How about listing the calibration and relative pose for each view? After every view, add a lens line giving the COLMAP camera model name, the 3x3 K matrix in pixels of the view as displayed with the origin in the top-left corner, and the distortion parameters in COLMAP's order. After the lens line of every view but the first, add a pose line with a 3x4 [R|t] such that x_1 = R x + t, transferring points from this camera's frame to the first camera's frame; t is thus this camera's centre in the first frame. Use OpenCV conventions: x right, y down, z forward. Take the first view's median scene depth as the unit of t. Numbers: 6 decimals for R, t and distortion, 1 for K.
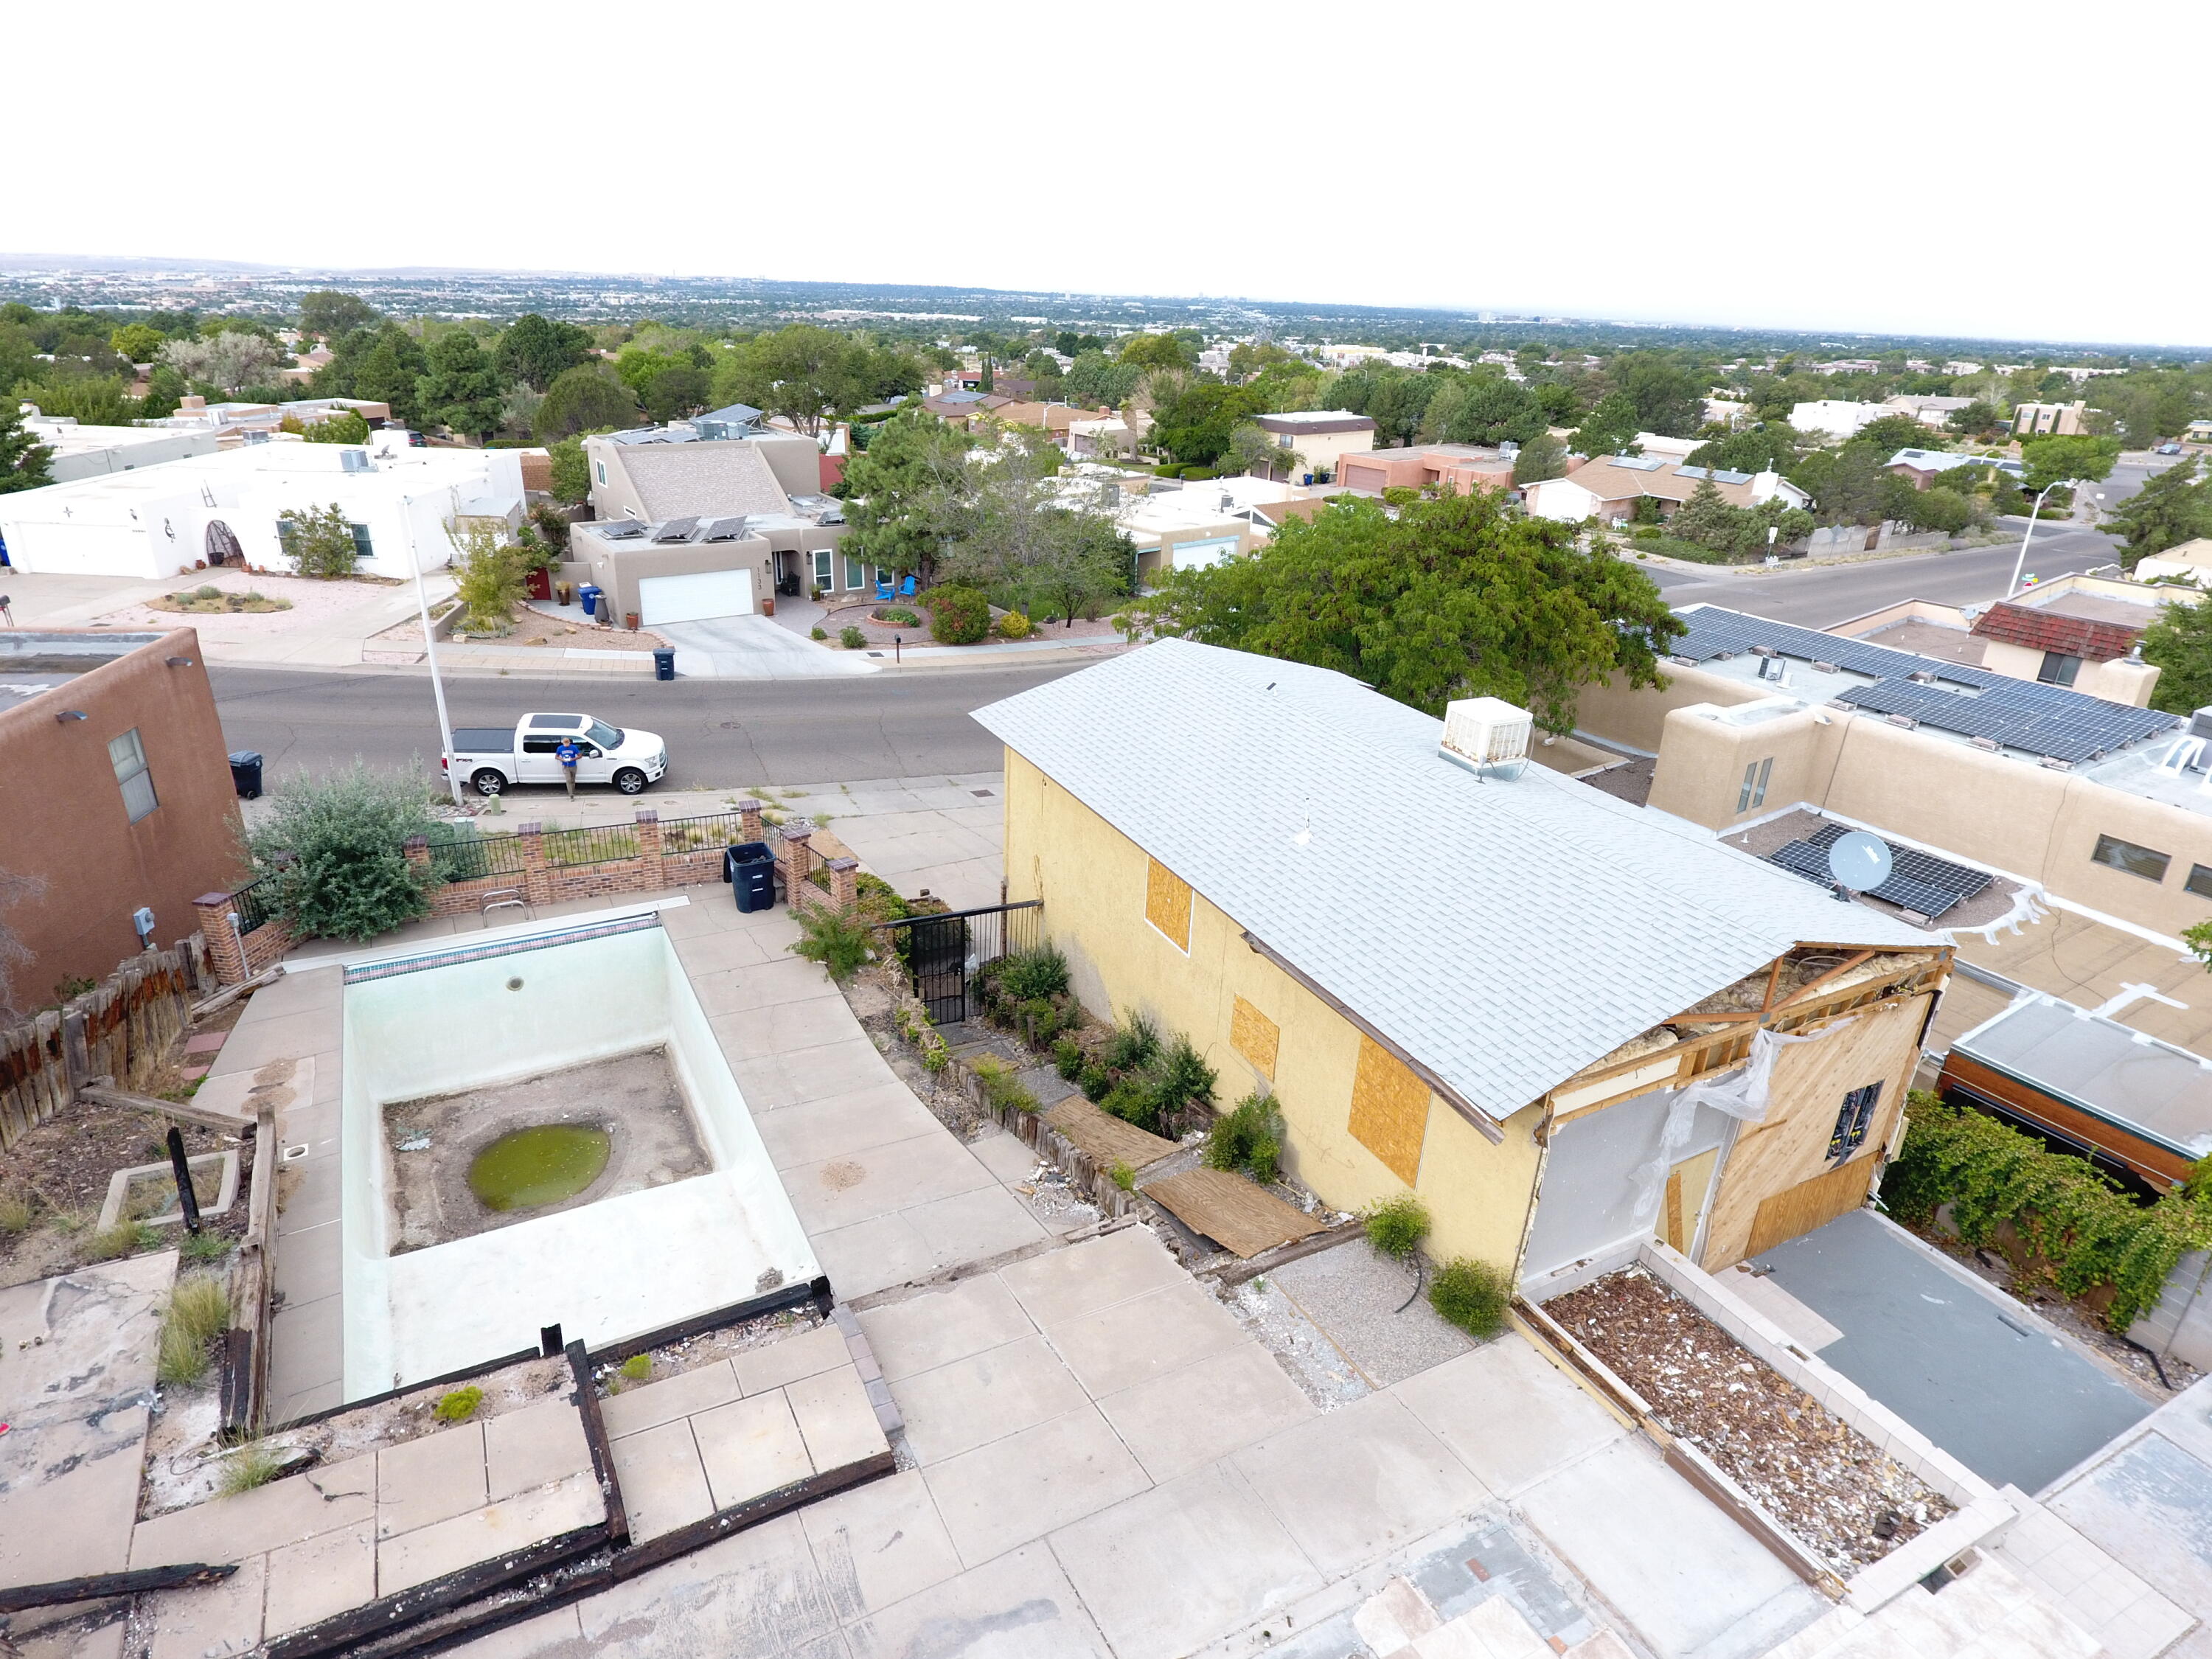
lens RADIAL K [[1292.9, 0, 1097.0], [0, 1292.9, 836.1], [0, 0, 1]] dist [-0.003337, -0.001880]
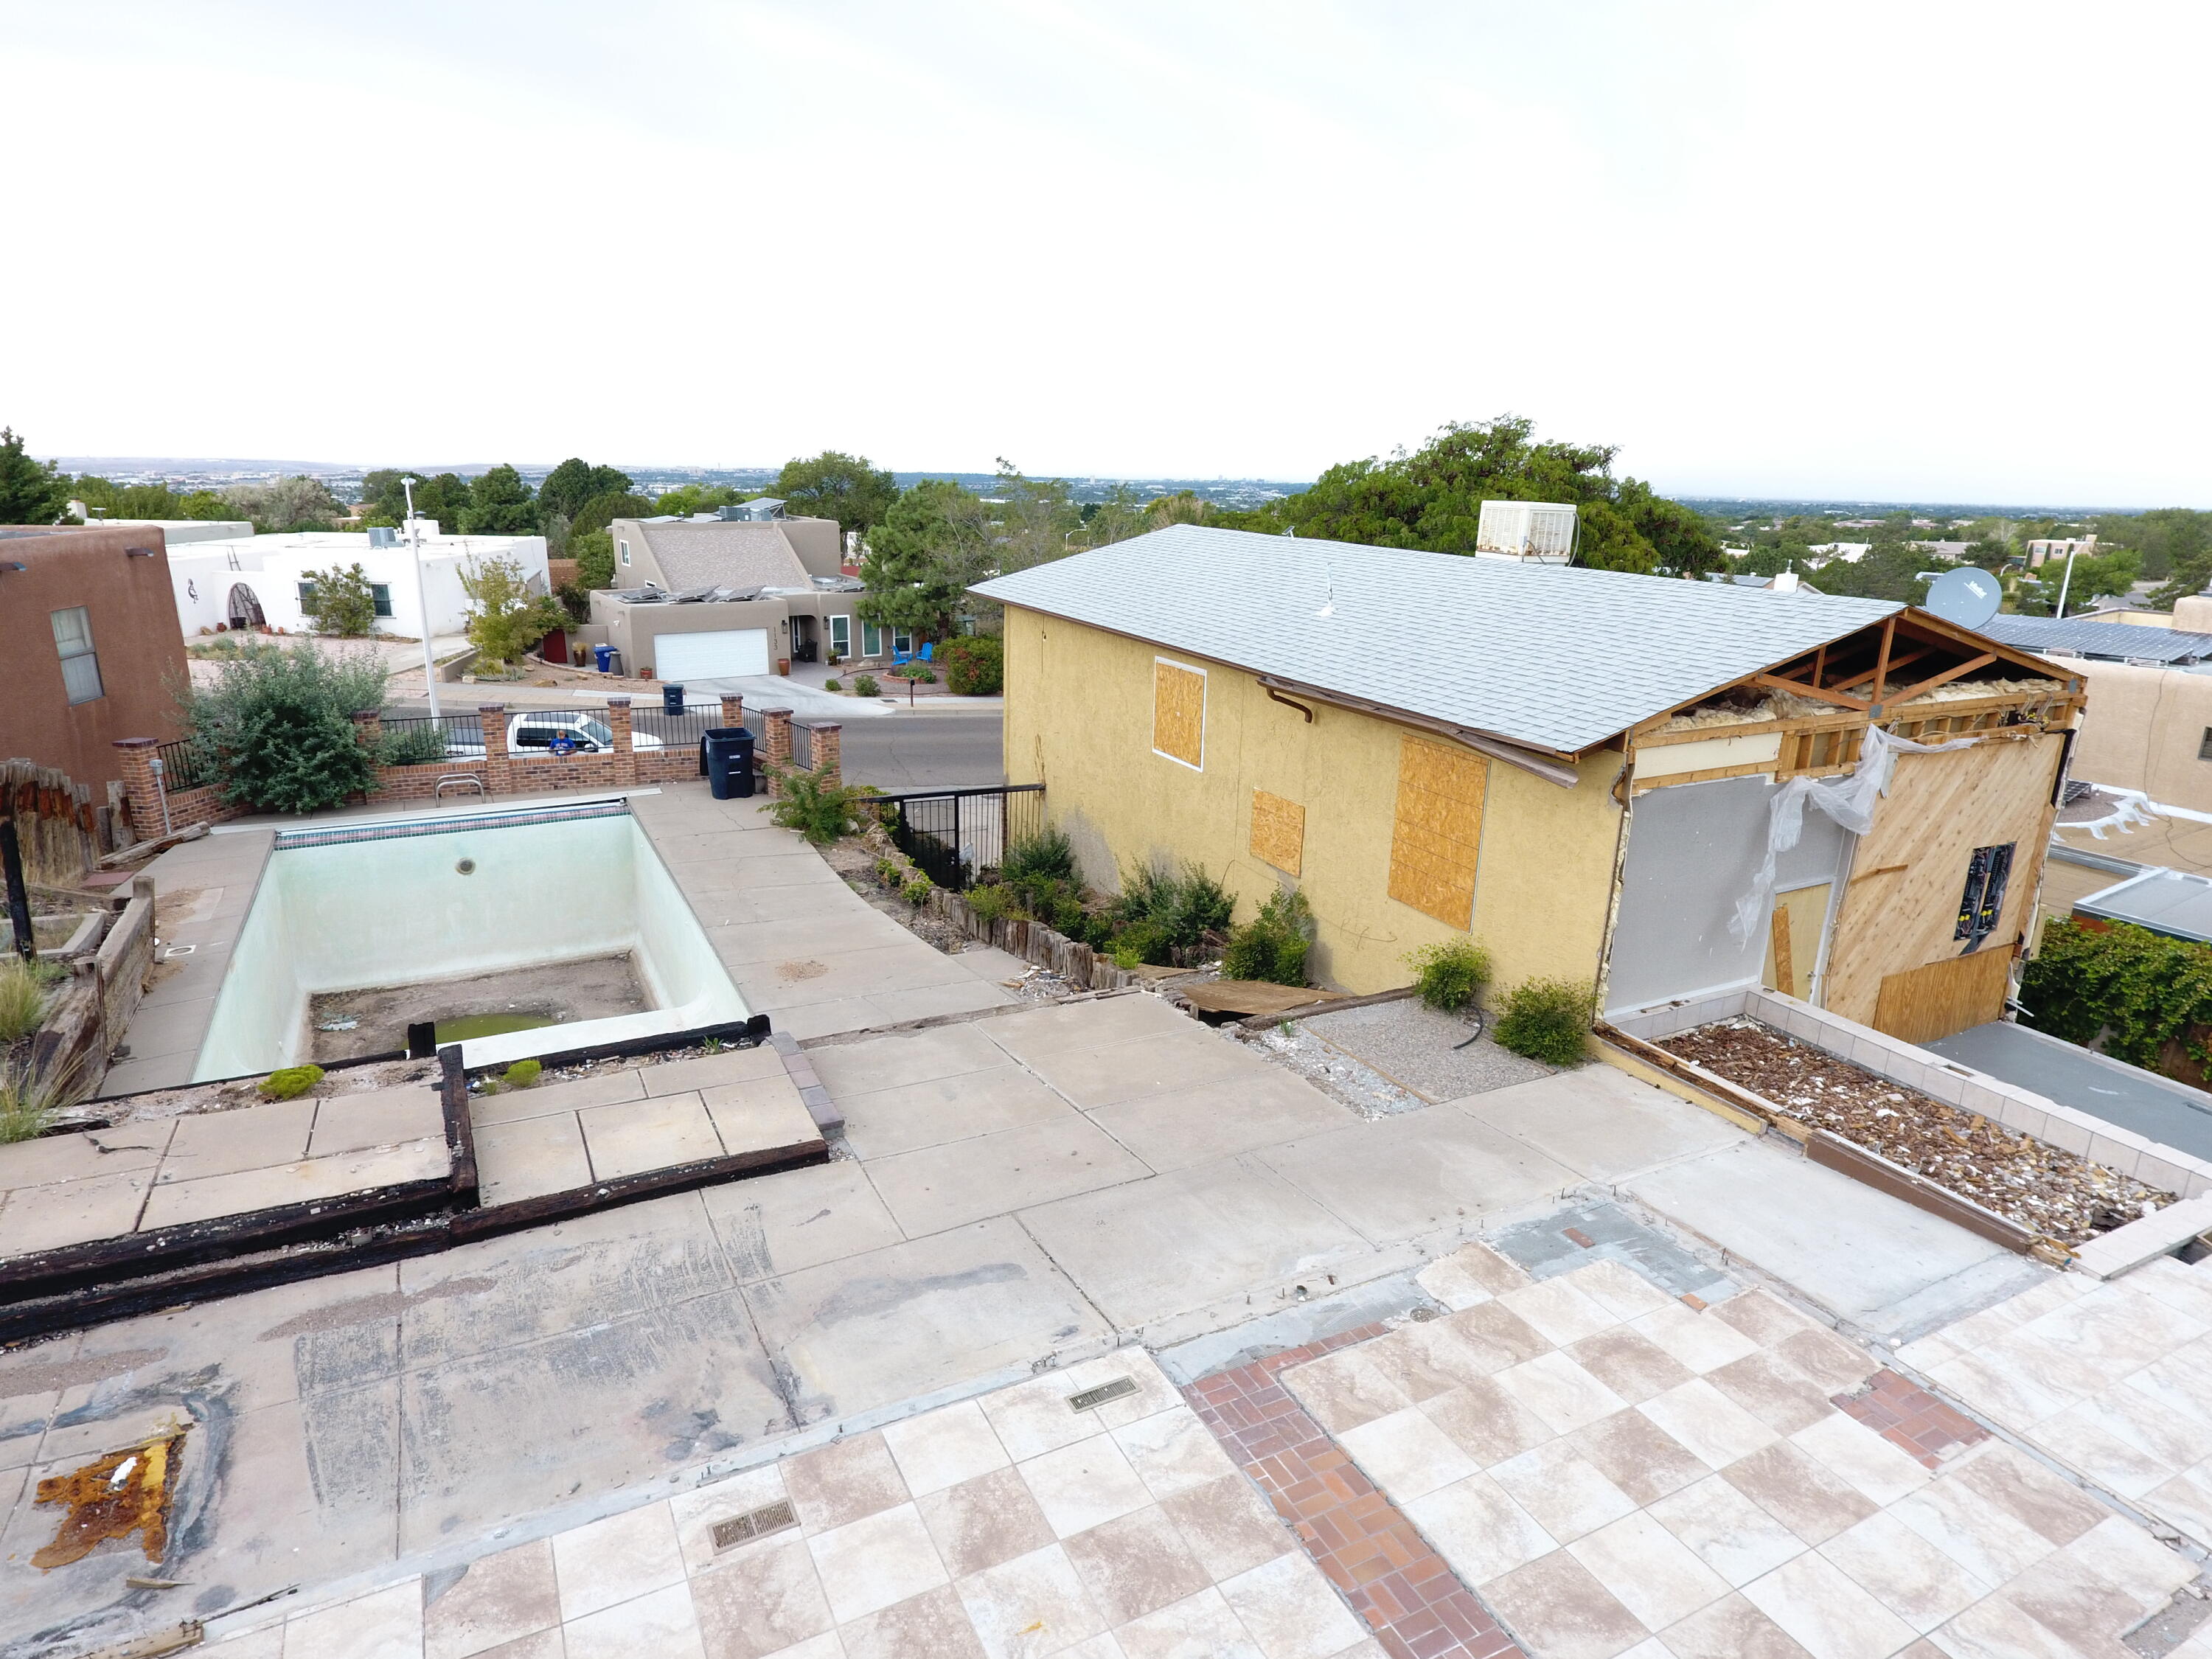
lens RADIAL K [[1292.9, 0, 1097.4], [0, 1292.9, 834.7], [0, 0, 1]] dist [-0.003337, -0.001880]
pose [[0.999731, -0.010082, -0.020872, 0.017275], [0.007323, 0.991709, -0.128294, 0.249549], [0.021993, 0.128106, 0.991517, 0.120739]]
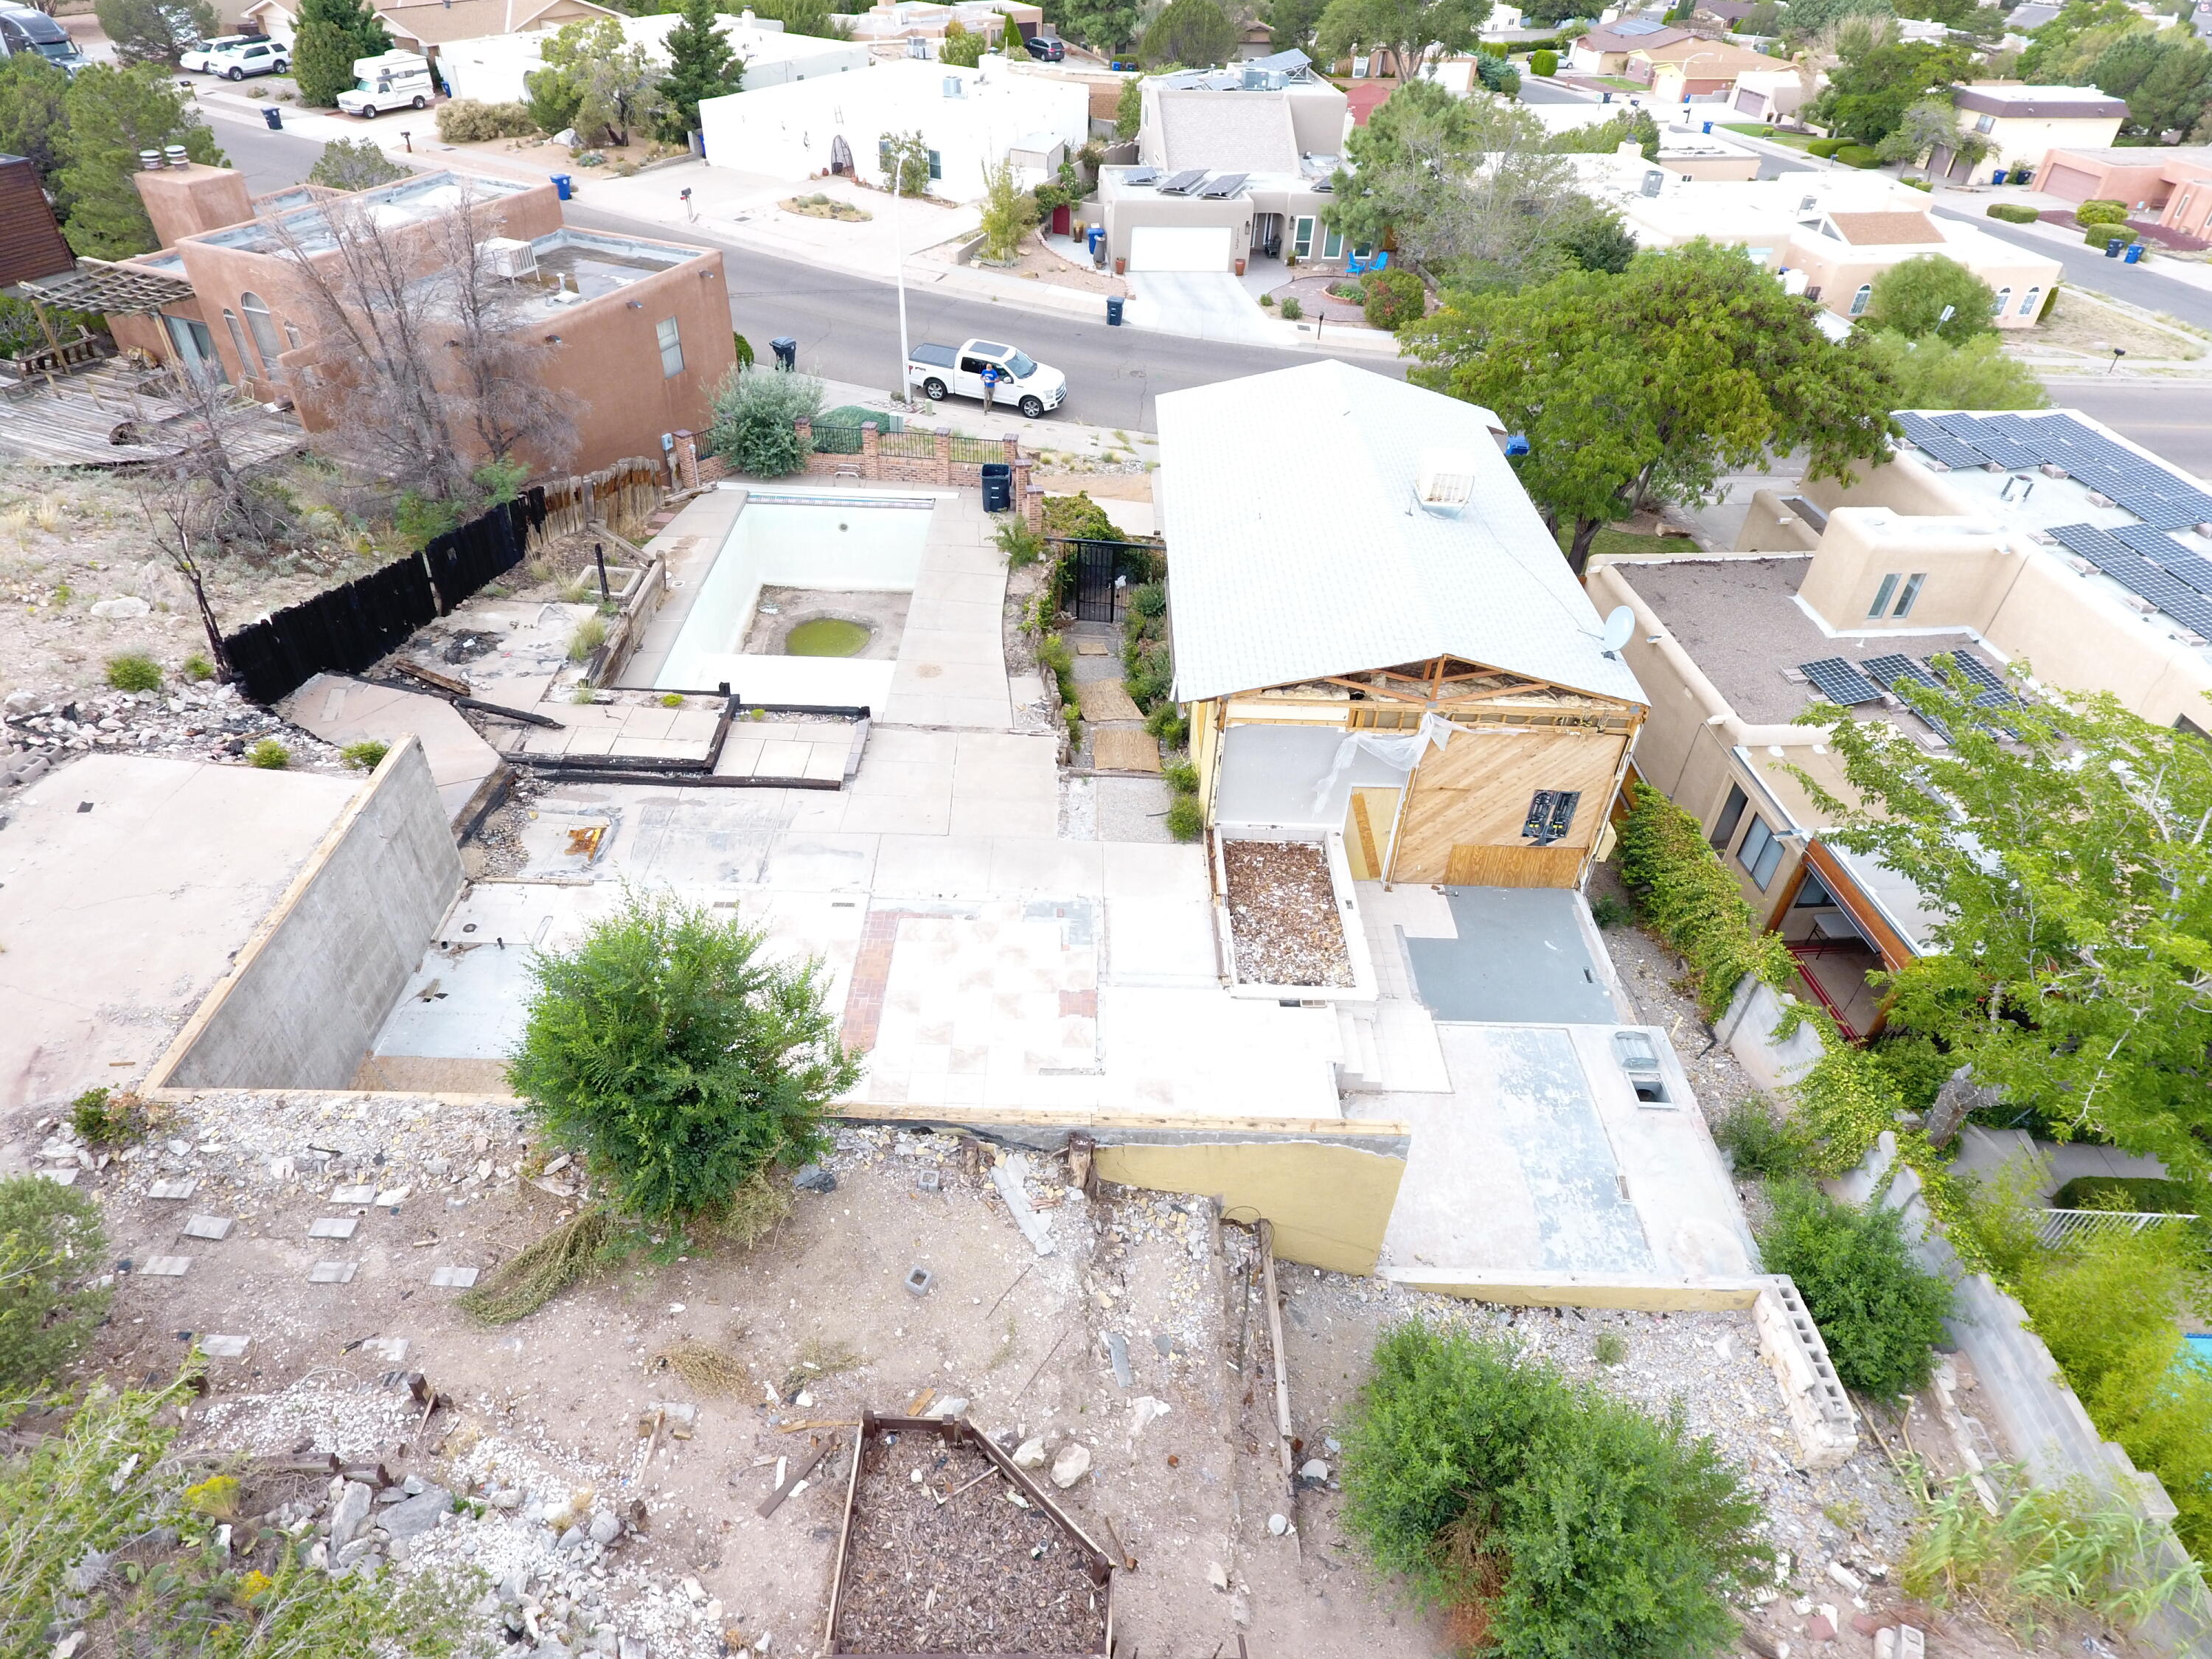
lens RADIAL K [[1292.9, 0, 1097.8], [0, 1292.9, 834.0], [0, 0, 1]] dist [-0.003337, -0.001880]
pose [[0.882028, 0.294487, -0.367837, 0.582637], [-0.193613, 0.938204, 0.286857, -0.051197], [0.429582, -0.181798, 0.884539, -0.358542]]
